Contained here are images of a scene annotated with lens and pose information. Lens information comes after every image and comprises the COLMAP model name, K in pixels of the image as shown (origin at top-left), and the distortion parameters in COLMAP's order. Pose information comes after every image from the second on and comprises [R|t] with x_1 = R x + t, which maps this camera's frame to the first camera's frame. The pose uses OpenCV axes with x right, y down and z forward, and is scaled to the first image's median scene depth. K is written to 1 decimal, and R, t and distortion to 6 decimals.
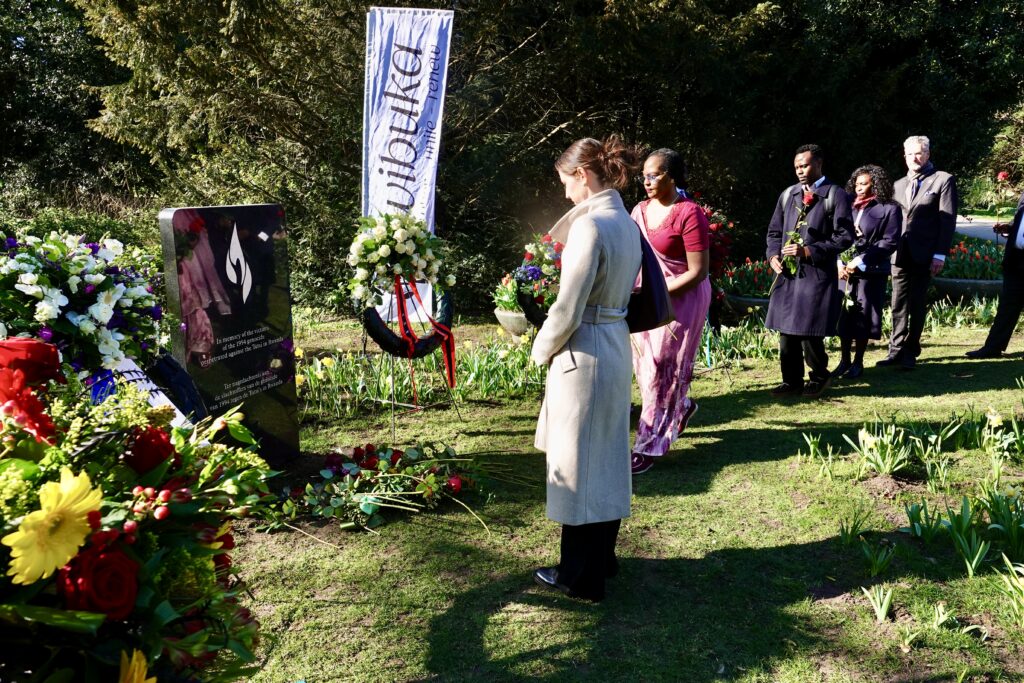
lens RADIAL K [[718.7, 0, 511.8], [0, 718.7, 336.6], [0, 0, 1]] dist [0.006642, 0.001955]
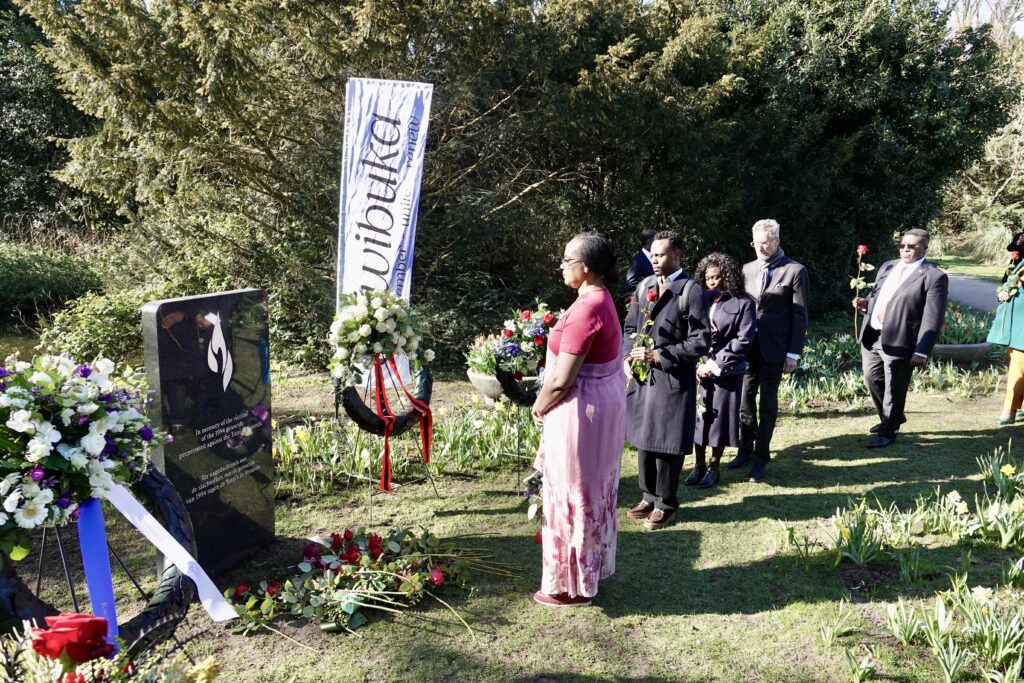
lens RADIAL K [[718.7, 0, 511.4], [0, 718.7, 336.9], [0, 0, 1]] dist [0.006642, 0.001955]
pose [[0.998525, 0.011626, 0.053027, -0.022933], [-0.009234, 0.998938, -0.045141, -0.056535], [-0.053496, 0.044584, 0.997572, -0.005360]]
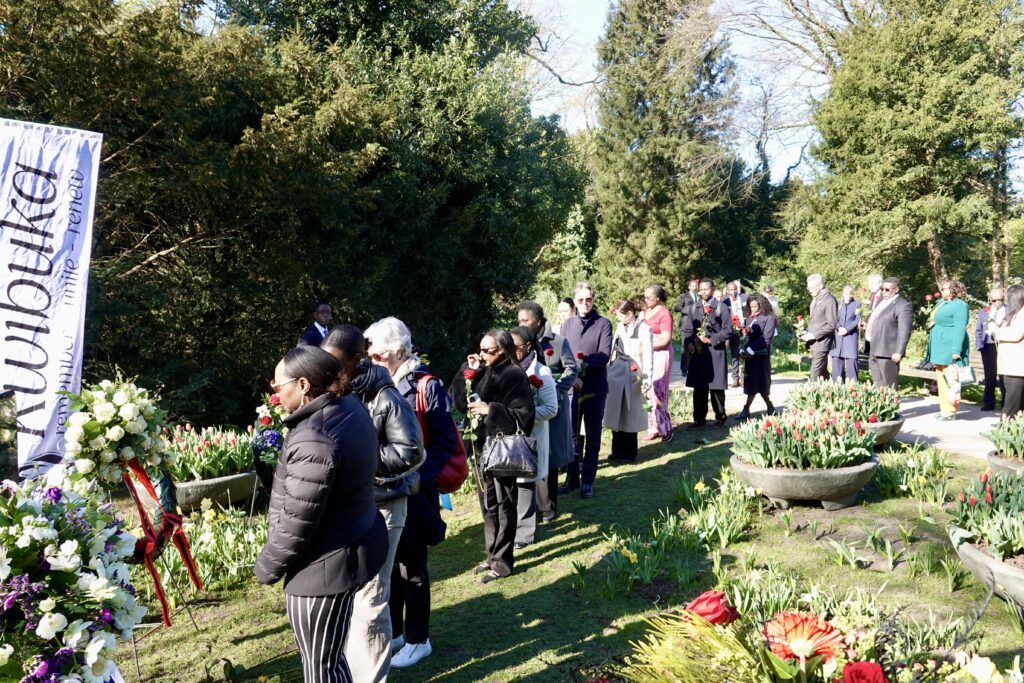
lens RADIAL K [[822.3, 0, 514.0], [0, 822.3, 338.8], [0, 0, 1]] dist [0.011625, -0.001961]
pose [[0.806854, -0.037624, 0.589552, -0.299981], [0.127910, 0.985422, -0.112168, -0.053579], [-0.576738, 0.165913, 0.799904, -0.003901]]
